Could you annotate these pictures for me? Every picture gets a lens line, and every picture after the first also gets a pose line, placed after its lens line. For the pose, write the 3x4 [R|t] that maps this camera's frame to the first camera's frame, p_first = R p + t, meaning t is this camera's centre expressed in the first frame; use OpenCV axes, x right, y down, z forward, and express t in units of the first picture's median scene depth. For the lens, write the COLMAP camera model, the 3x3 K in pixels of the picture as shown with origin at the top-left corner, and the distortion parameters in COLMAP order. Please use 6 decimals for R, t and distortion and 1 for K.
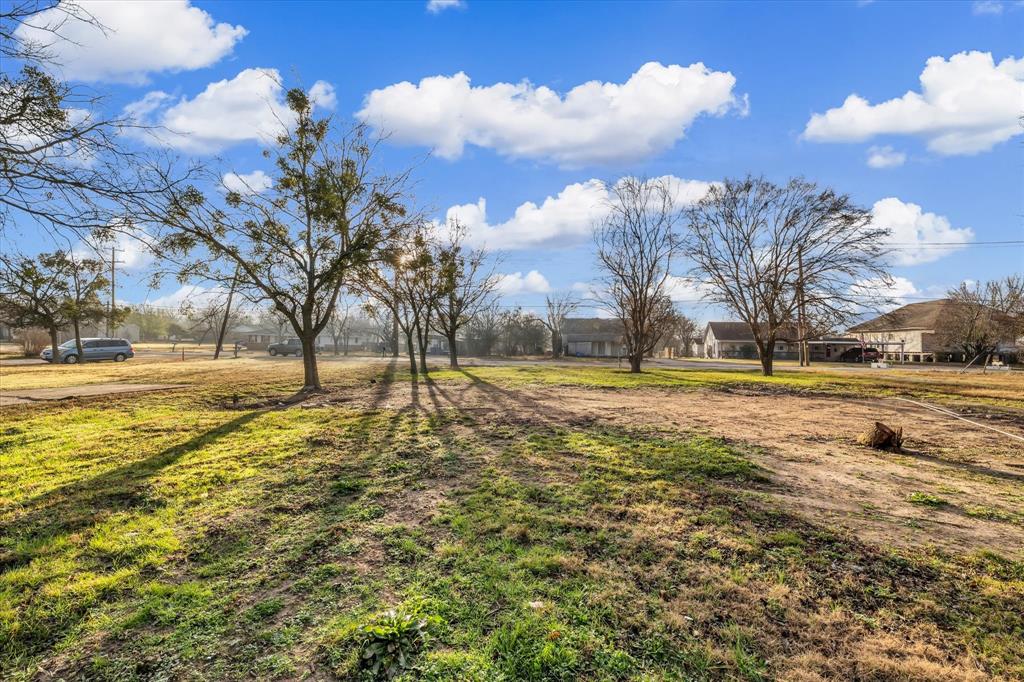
lens RADIAL K [[448.0, 0, 512.0], [0, 448.0, 341.0], [0, 0, 1]] dist [0.000351, 0.000030]
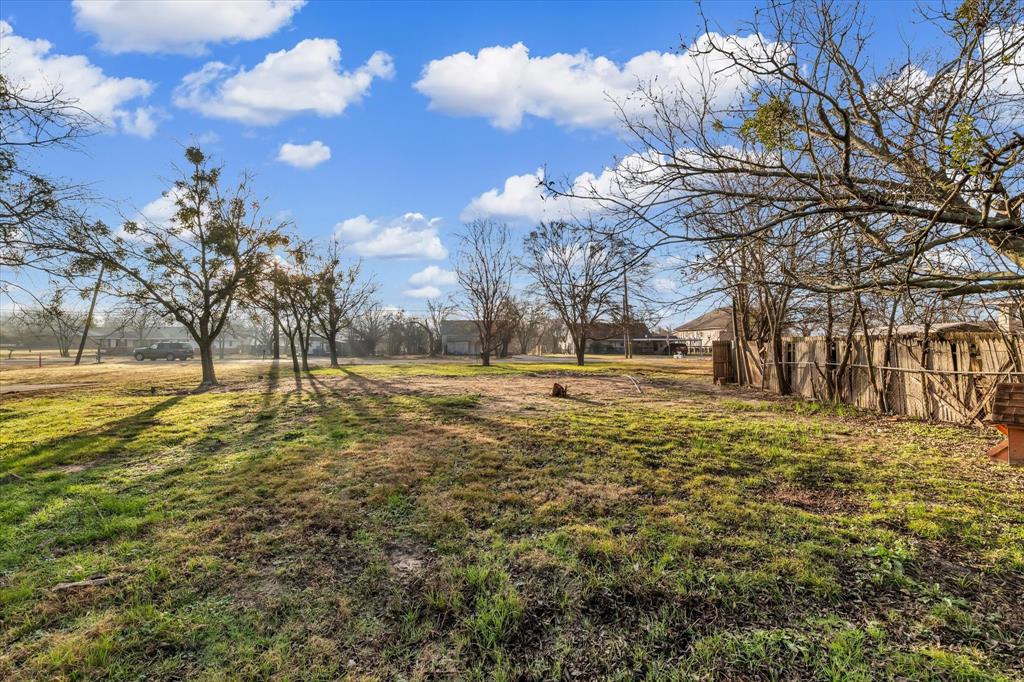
lens RADIAL K [[448.0, 0, 512.0], [0, 448.0, 341.0], [0, 0, 1]] dist [0.000351, 0.000030]
pose [[0.971807, -0.013861, 0.235369, 0.052422], [0.013564, 0.999904, 0.002881, -0.002907], [-0.235386, 0.000393, 0.971902, -0.264981]]
